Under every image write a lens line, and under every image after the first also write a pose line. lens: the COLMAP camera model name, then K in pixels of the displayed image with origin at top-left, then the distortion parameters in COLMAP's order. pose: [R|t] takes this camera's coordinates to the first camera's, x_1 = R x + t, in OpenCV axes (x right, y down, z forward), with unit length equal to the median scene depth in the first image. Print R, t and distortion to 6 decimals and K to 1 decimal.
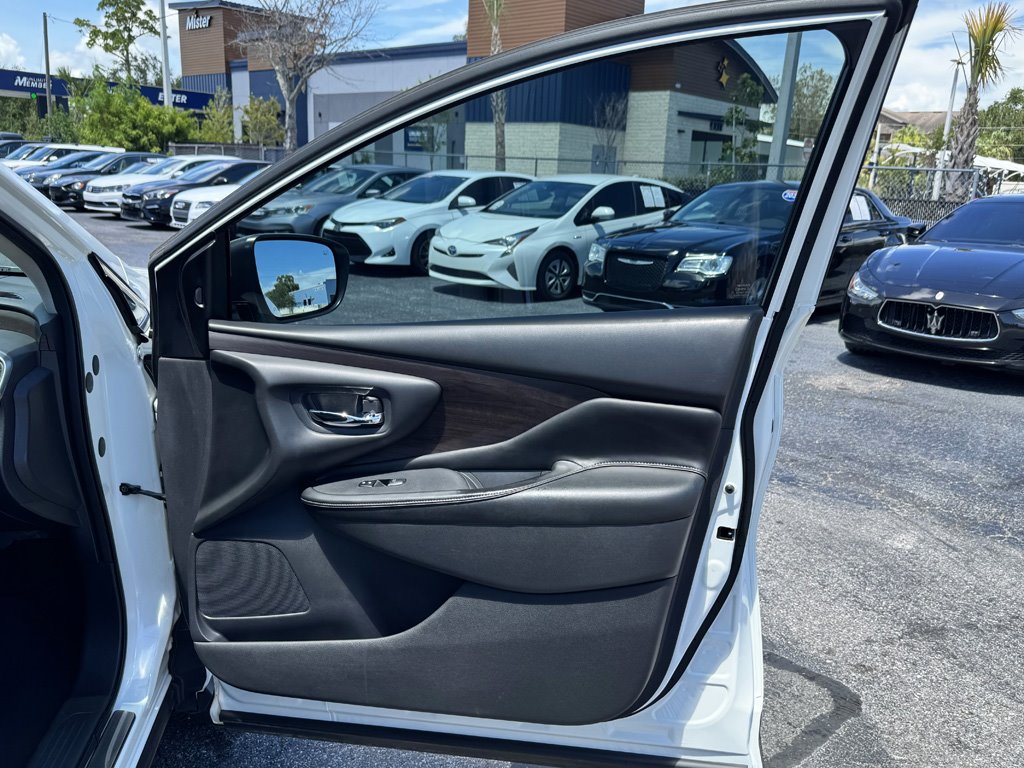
lens RADIAL K [[843.5, 0, 512.0], [0, 843.5, 384.0], [0, 0, 1]] dist [0.074869, -0.122646]
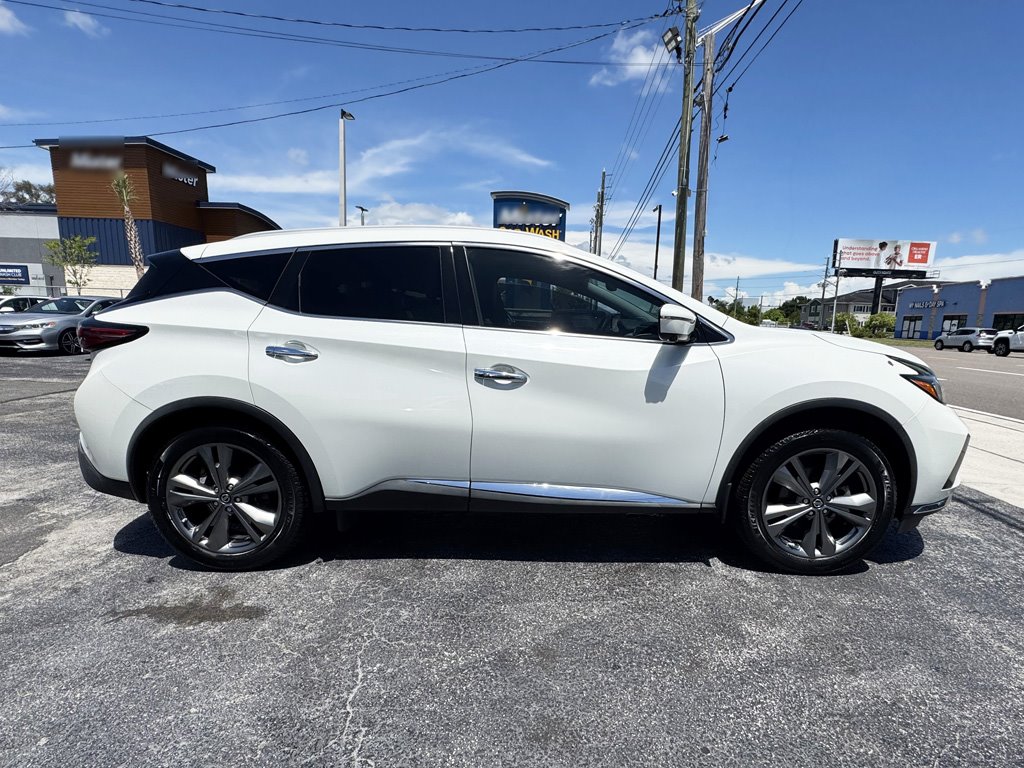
lens RADIAL K [[542.6, 0, 552.1], [0, 542.6, 406.8], [0, 0, 1]] dist [0.000067, -0.000730]
pose [[0.733525, -0.133232, 0.666476, -0.129974], [0.166820, 0.985895, 0.013483, 0.037266], [-0.658872, 0.101292, 0.745405, -0.146309]]
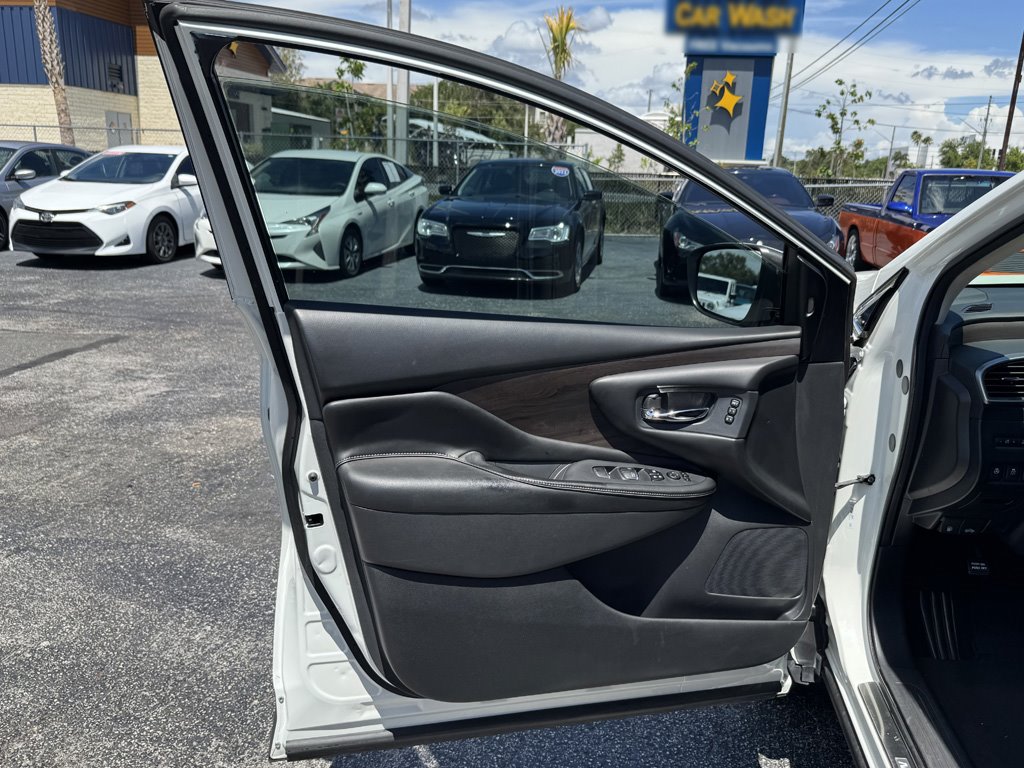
lens RADIAL K [[843.5, 0, 512.0], [0, 843.5, 384.0], [0, 0, 1]] dist [0.074869, -0.122646]
pose [[0.809170, -0.165862, 0.563679, -0.154790], [0.145041, 0.986028, 0.081929, -0.010500], [-0.569392, 0.015461, 0.821921, 0.019707]]
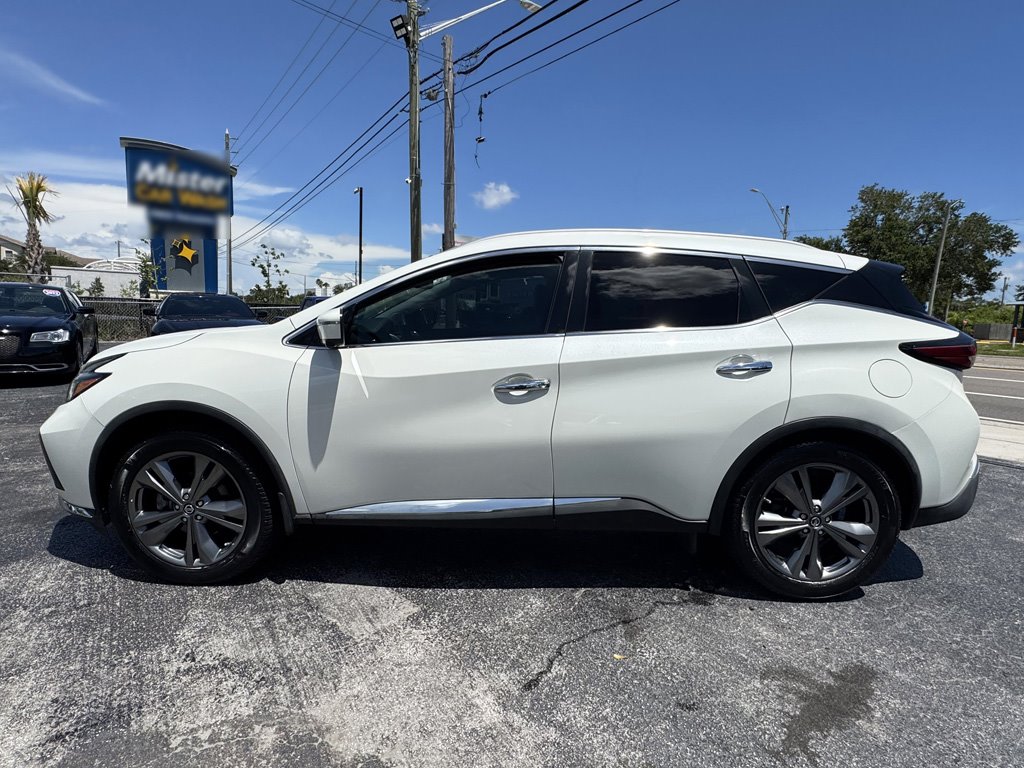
lens RADIAL K [[542.5, 0, 530.7], [0, 542.5, 378.6], [0, 0, 1]] dist [-0.000844, -0.000186]
pose [[0.149661, -0.157408, 0.976127, -0.192316], [0.210269, 0.969730, 0.124137, 0.000171], [-0.966120, 0.186671, 0.178229, -0.010063]]
